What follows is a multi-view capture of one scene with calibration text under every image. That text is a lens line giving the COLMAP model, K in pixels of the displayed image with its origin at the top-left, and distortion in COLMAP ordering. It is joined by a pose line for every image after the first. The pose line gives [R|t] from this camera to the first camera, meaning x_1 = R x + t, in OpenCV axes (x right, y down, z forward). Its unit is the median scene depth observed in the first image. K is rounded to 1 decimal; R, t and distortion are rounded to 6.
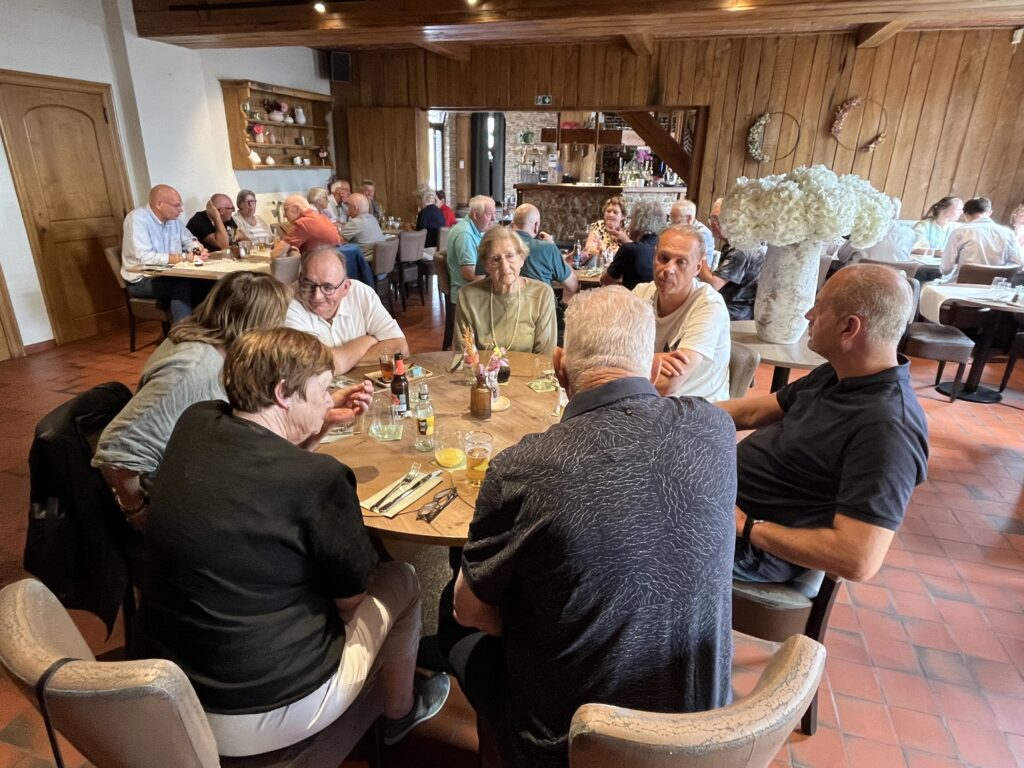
lens RADIAL K [[595.9, 0, 505.9], [0, 595.9, 384.8], [0, 0, 1]] dist [-0.003301, 0.000426]
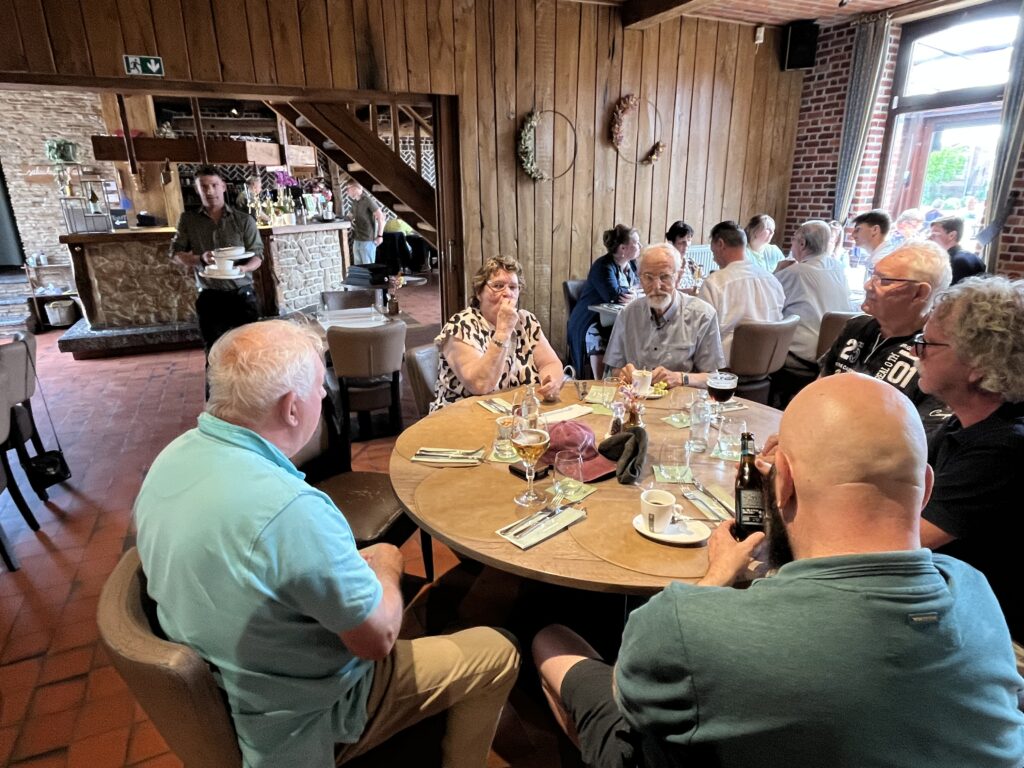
lens RADIAL K [[595.9, 0, 505.9], [0, 595.9, 384.8], [0, 0, 1]] dist [-0.003301, 0.000426]
pose [[0.739886, -0.234798, 0.630428, -0.089721], [0.260690, 0.963963, 0.053069, -0.191529], [-0.620169, 0.125081, 0.774432, 0.513394]]
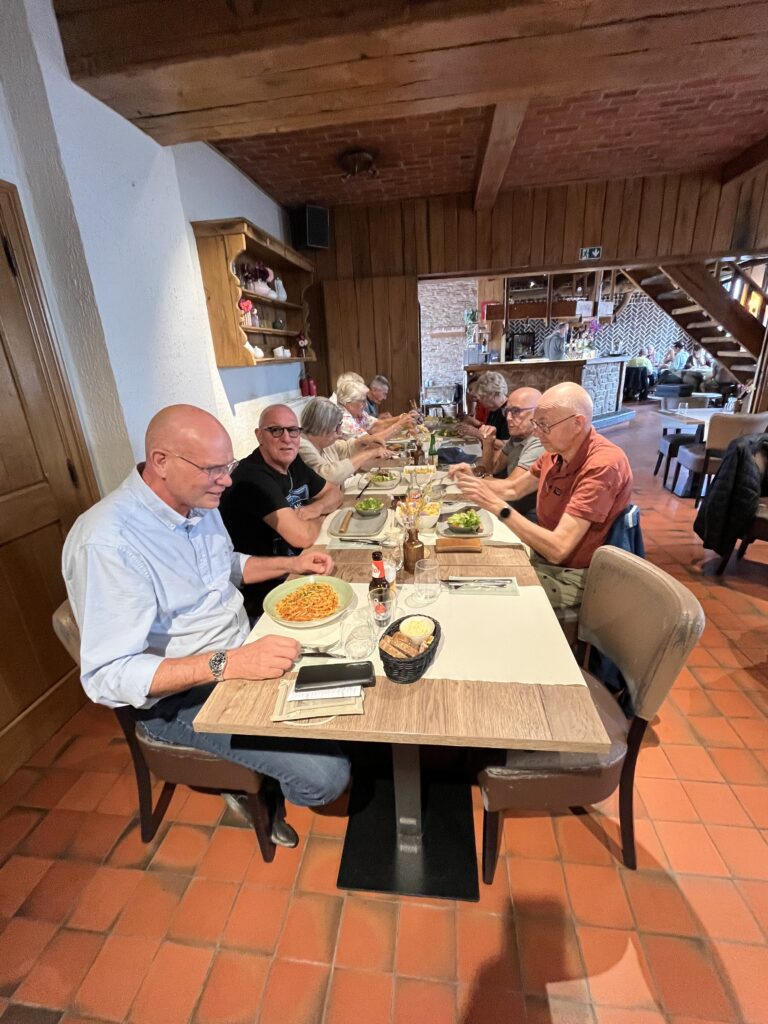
lens RADIAL K [[444.5, 0, 383.0], [0, 444.5, 511.9], [0, 0, 1]] dist [-0.002028, -0.000412]
pose [[0.982130, -0.125179, 0.140540, -0.360044], [0.127939, 0.991724, -0.010742, -0.175235], [-0.138032, 0.028530, 0.990017, 0.492254]]
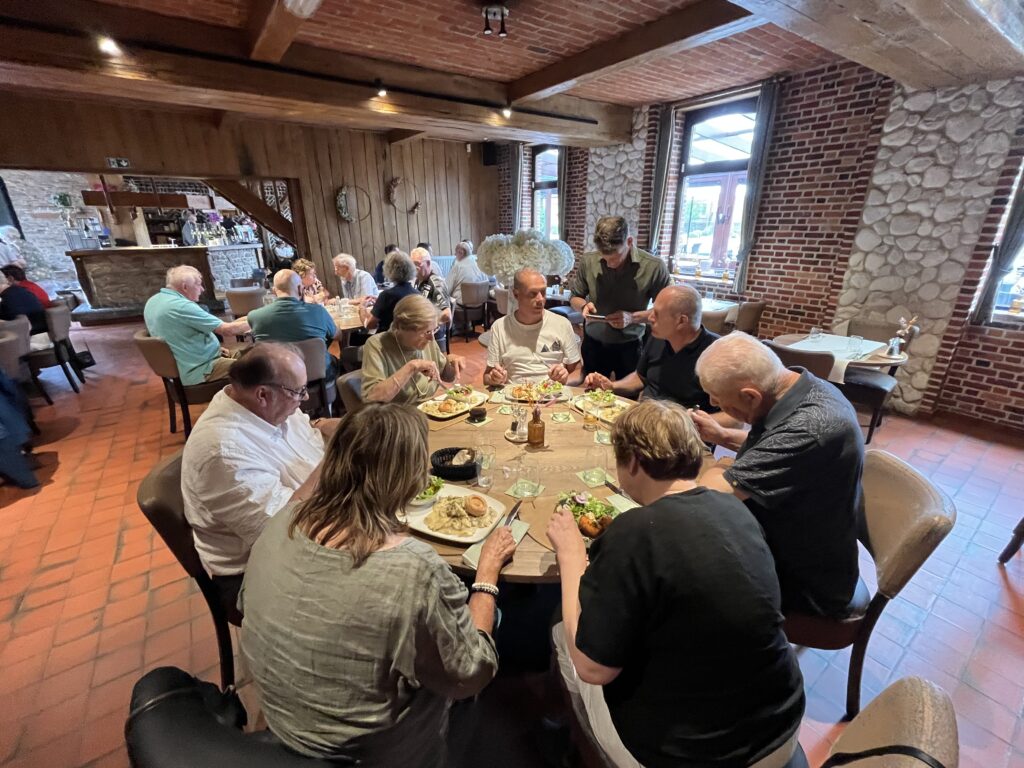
lens RADIAL K [[436.5, 0, 511.1], [0, 436.5, 385.0], [0, 0, 1]] dist [-0.001429, -0.000115]
pose [[0.602655, -0.298791, 0.739953, -0.195428], [0.292833, 0.945373, 0.143241, -0.058337], [-0.742331, 0.130358, 0.657230, 0.122257]]
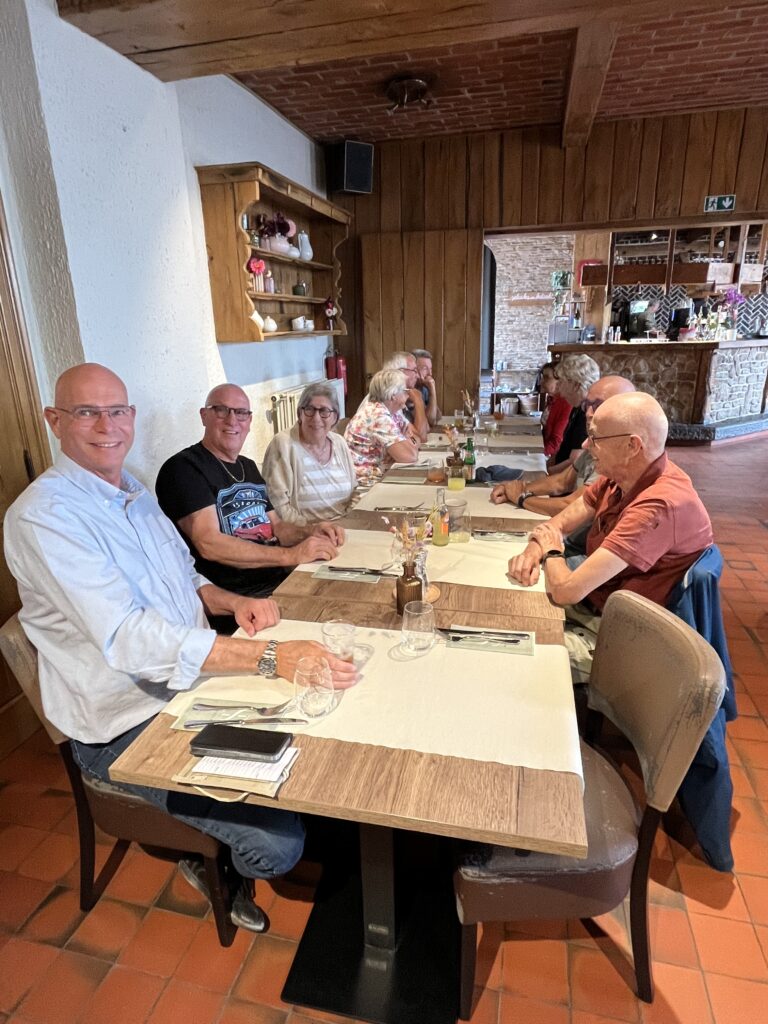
lens RADIAL K [[594.2, 0, 384.0], [0, 594.2, 512.0], [0, 0, 1]] dist [-0.000857, -0.000042]
pose [[0.997107, -0.060845, 0.045562, -0.336798], [0.063070, 0.996799, -0.049124, -0.175977], [-0.042428, 0.051855, 0.997753, 0.472975]]
